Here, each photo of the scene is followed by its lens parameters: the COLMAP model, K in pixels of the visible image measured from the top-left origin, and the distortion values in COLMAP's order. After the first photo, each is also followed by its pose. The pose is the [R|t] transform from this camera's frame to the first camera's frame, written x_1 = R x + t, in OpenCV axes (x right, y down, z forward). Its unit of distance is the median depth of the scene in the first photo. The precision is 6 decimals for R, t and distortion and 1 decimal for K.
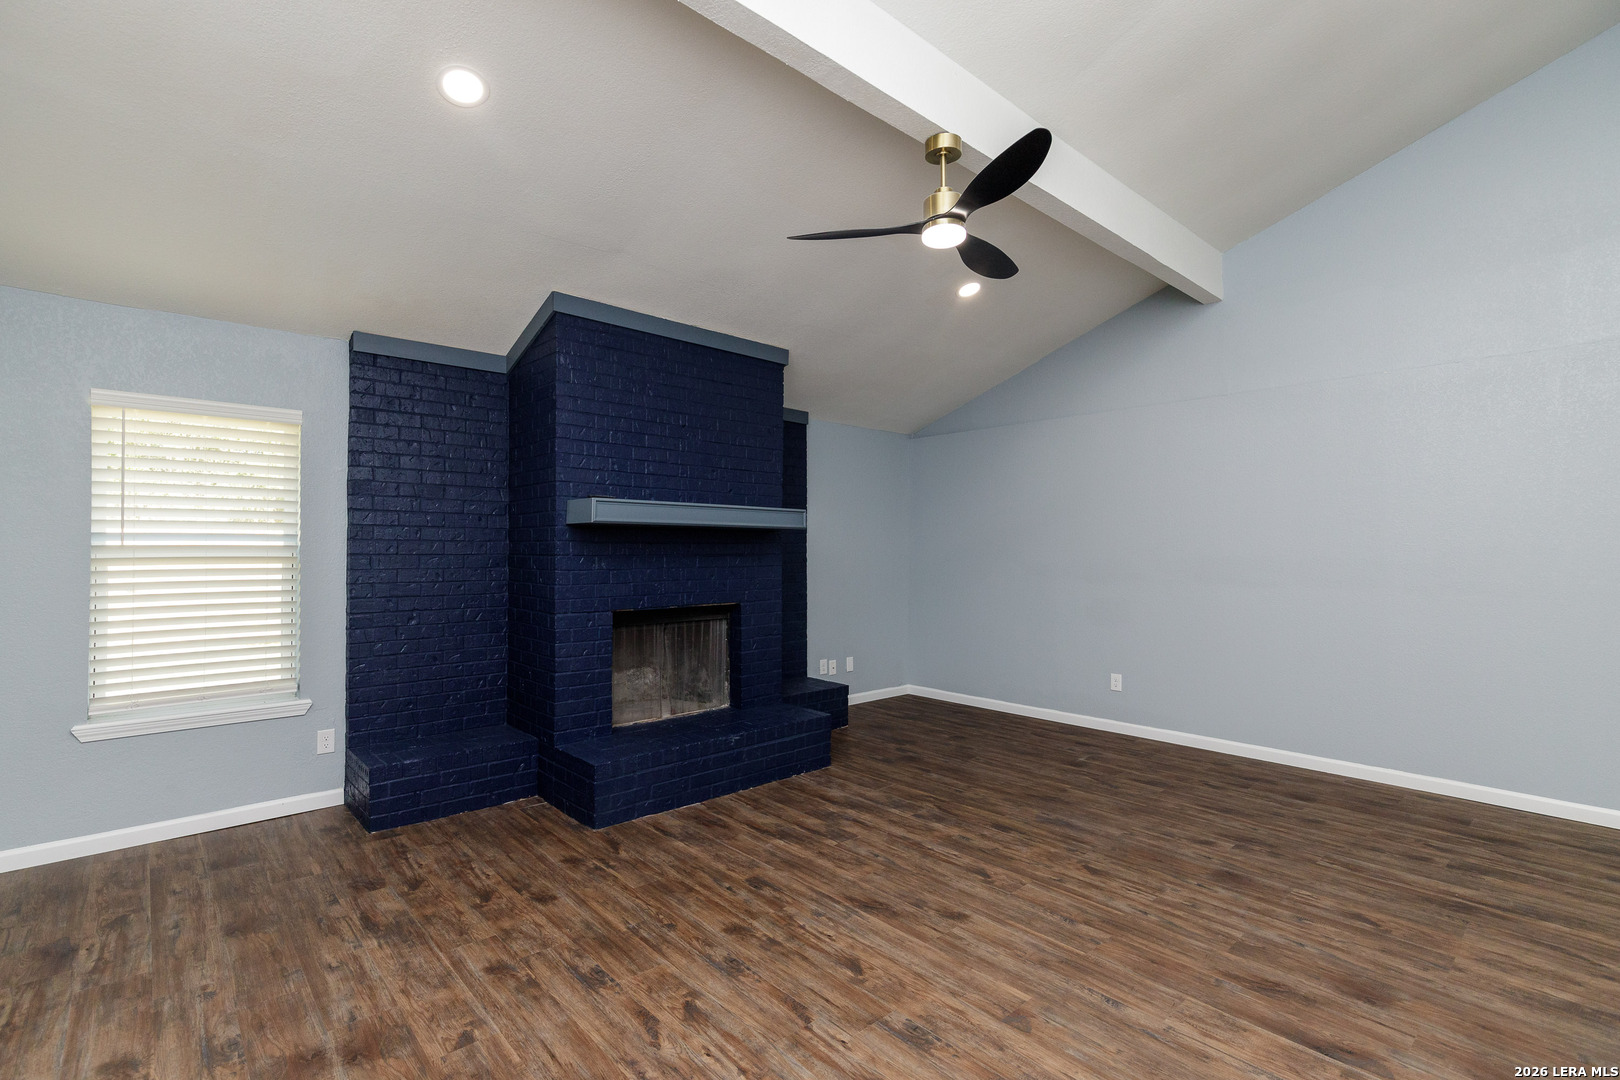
lens RADIAL K [[740.9, 0, 814.0], [0, 740.9, 539.6], [0, 0, 1]] dist [0.013511, -0.001640]
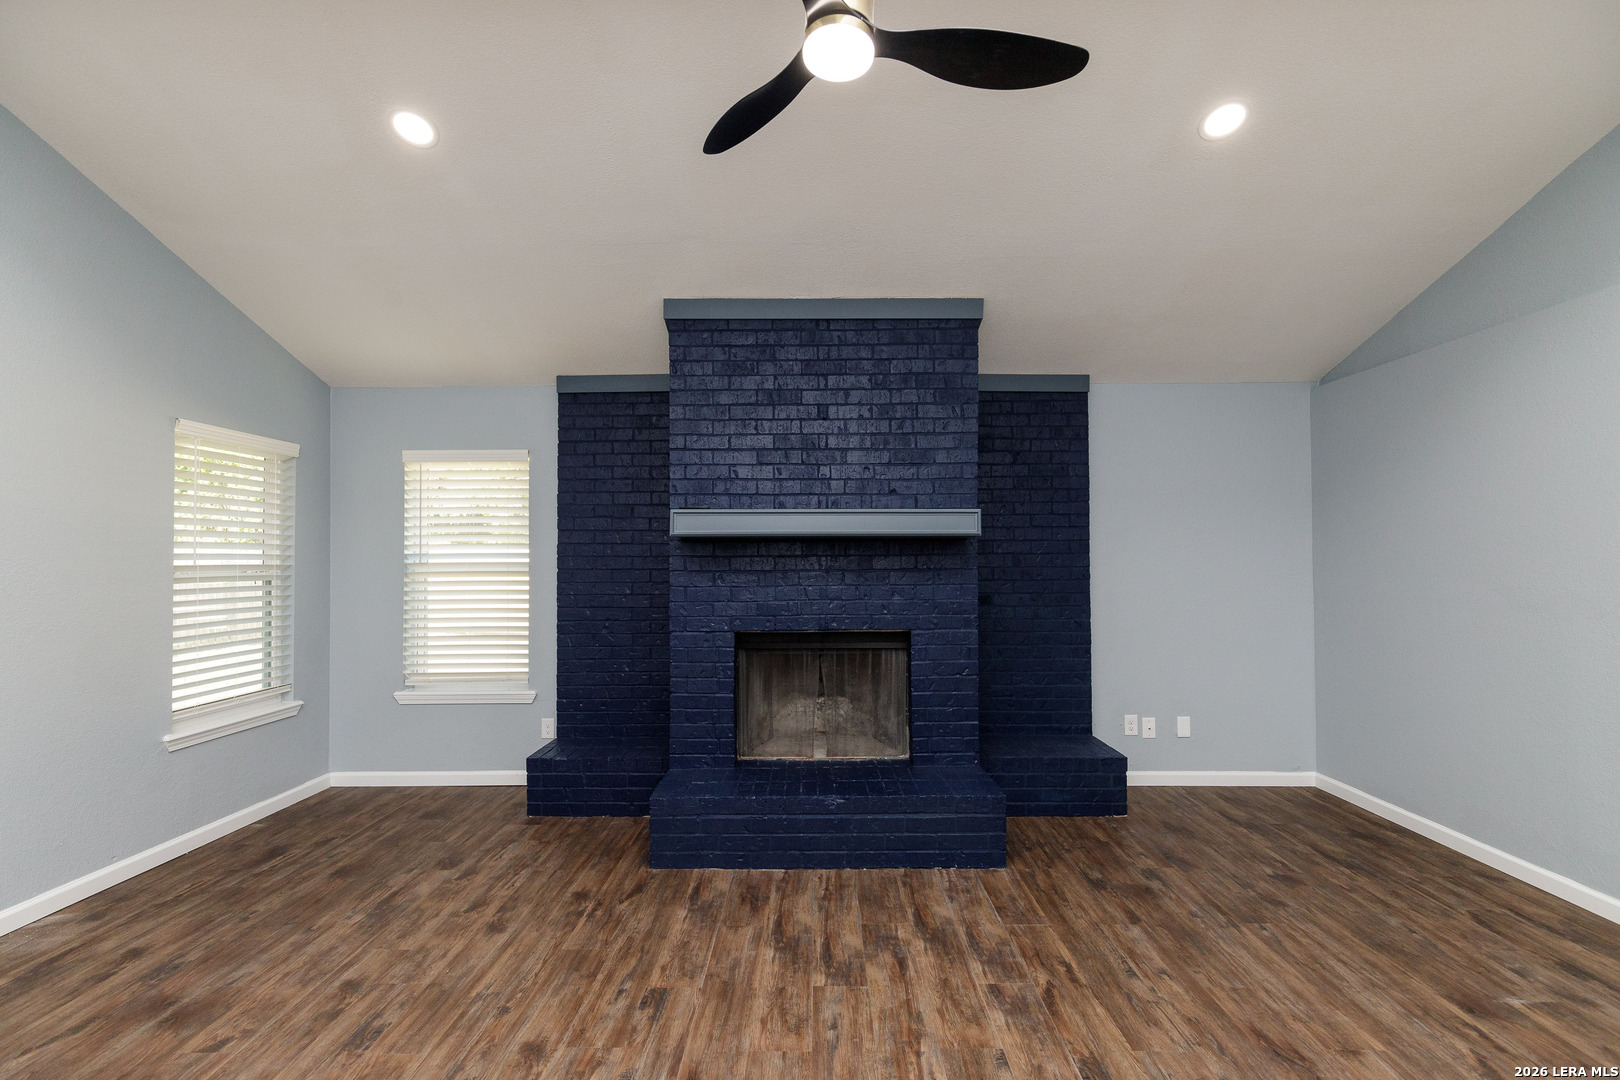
lens RADIAL K [[740.9, 0, 810.0], [0, 740.9, 543.7], [0, 0, 1]] dist [0.013511, -0.001640]
pose [[0.733468, -0.021474, -0.679385, 0.457125], [0.015320, 0.999769, -0.015061, 0.003793], [0.679551, 0.000639, 0.733628, 0.430133]]
